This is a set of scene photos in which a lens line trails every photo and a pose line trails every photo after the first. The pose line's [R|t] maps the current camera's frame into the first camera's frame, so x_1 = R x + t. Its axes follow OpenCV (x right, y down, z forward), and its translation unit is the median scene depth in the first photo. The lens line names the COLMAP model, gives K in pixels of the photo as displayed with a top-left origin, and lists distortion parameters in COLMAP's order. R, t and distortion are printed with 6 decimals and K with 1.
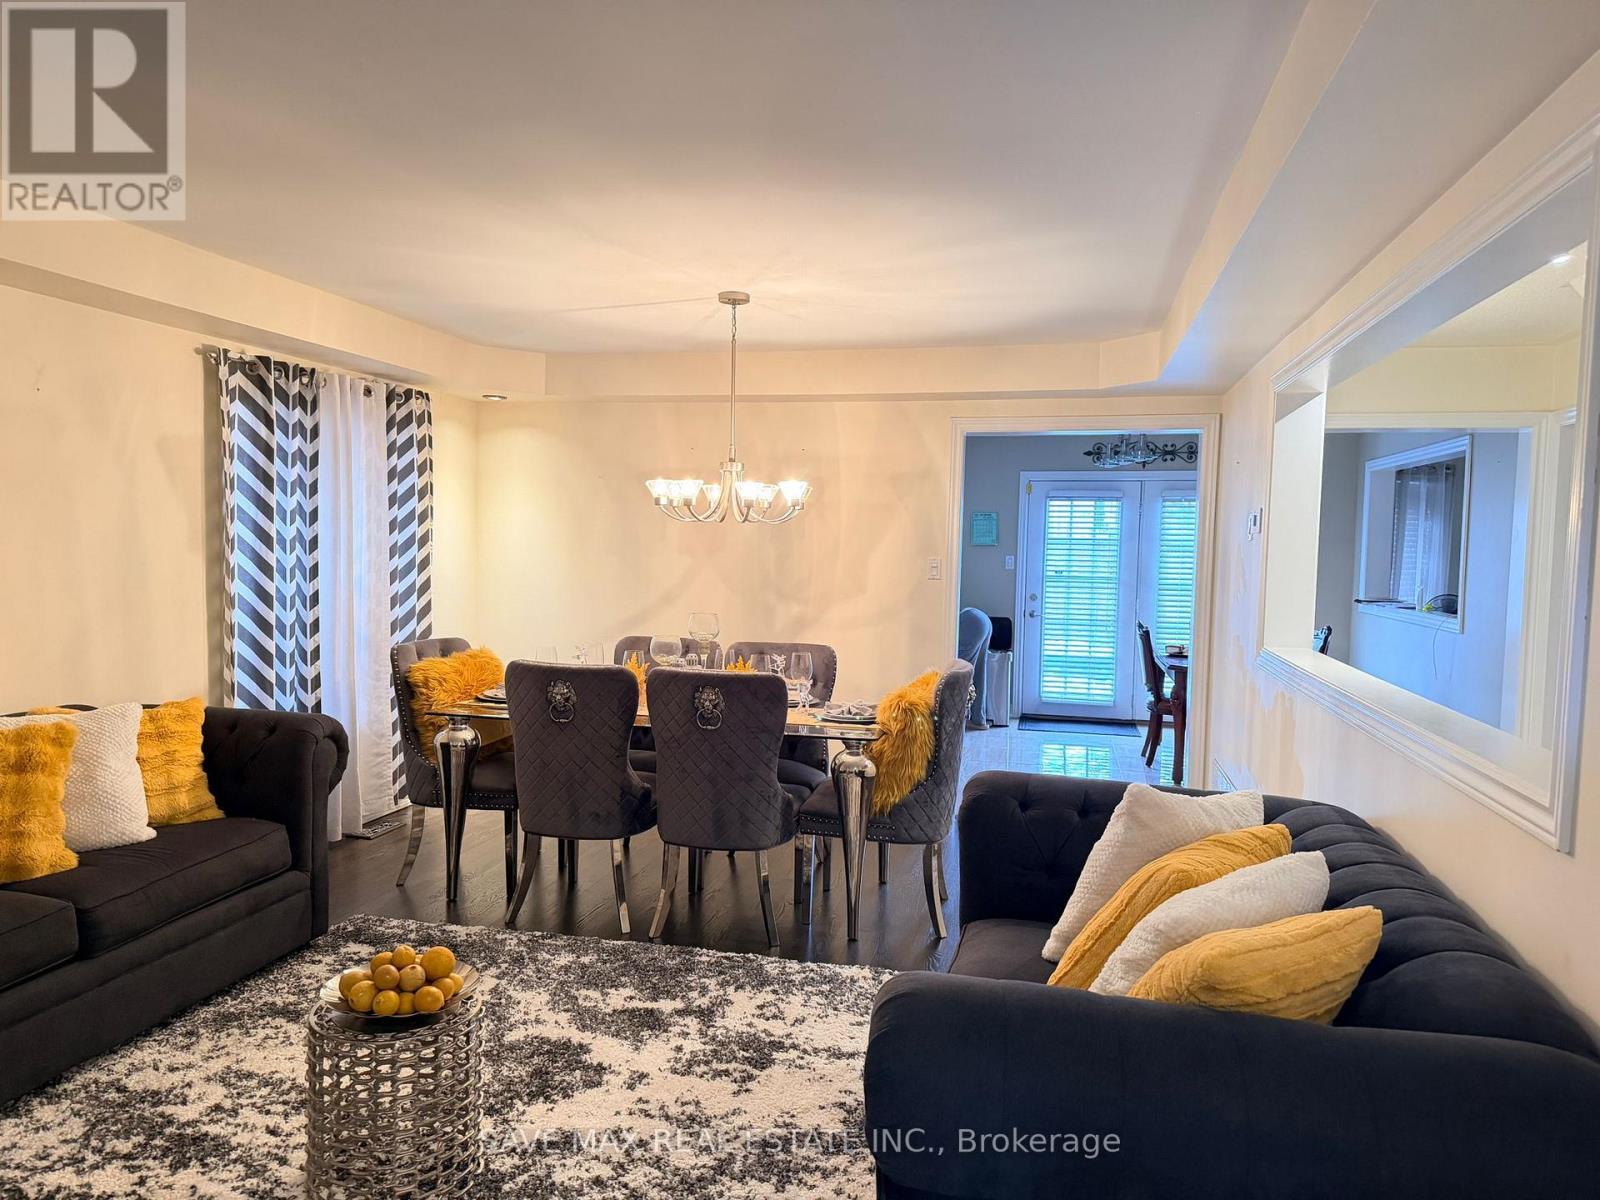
lens RADIAL K [[1131.5, 0, 795.9], [0, 1131.5, 602.5], [0, 0, 1]] dist [0.038491, -0.036194]
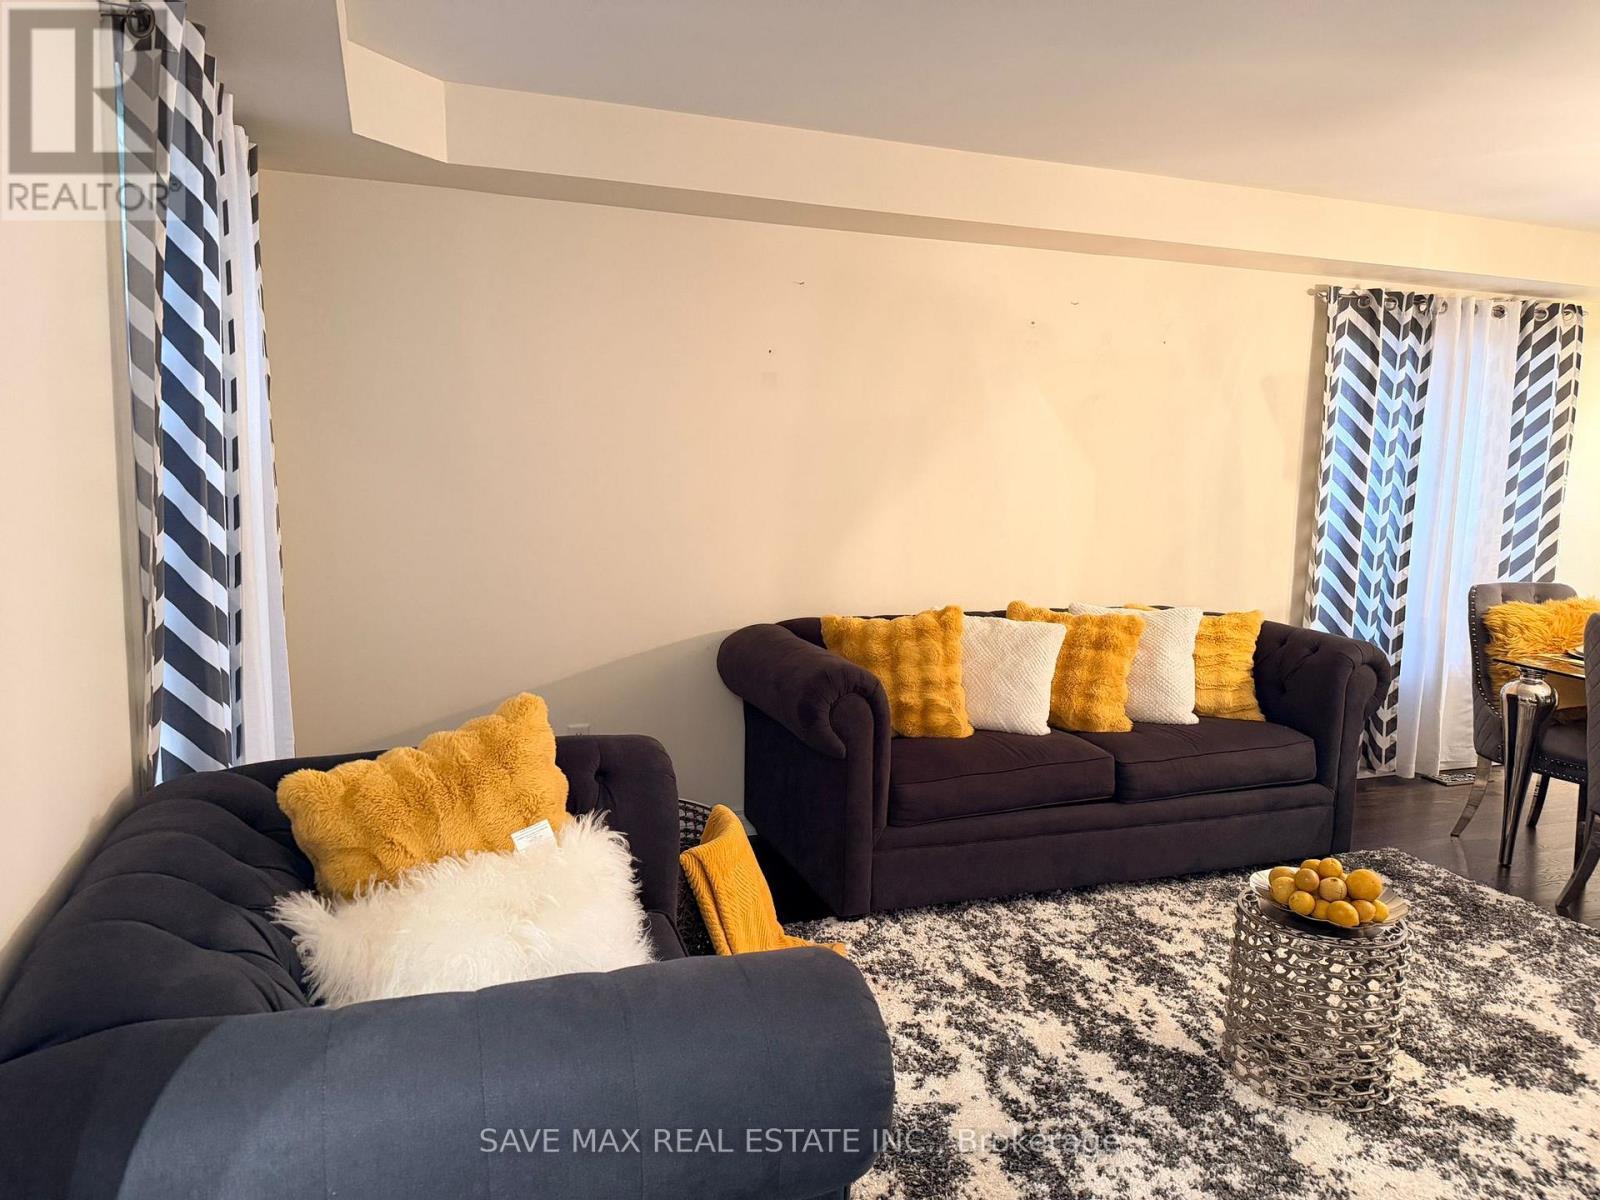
lens RADIAL K [[1131.5, 0, 801.0], [0, 1131.5, 600.5], [0, 0, 1]] dist [0.038491, -0.036194]
pose [[0.553347, 0.102347, -0.826639, 0.154219], [-0.060874, 0.994738, 0.082410, 0.009318], [0.830723, 0.004720, 0.556665, 0.017036]]
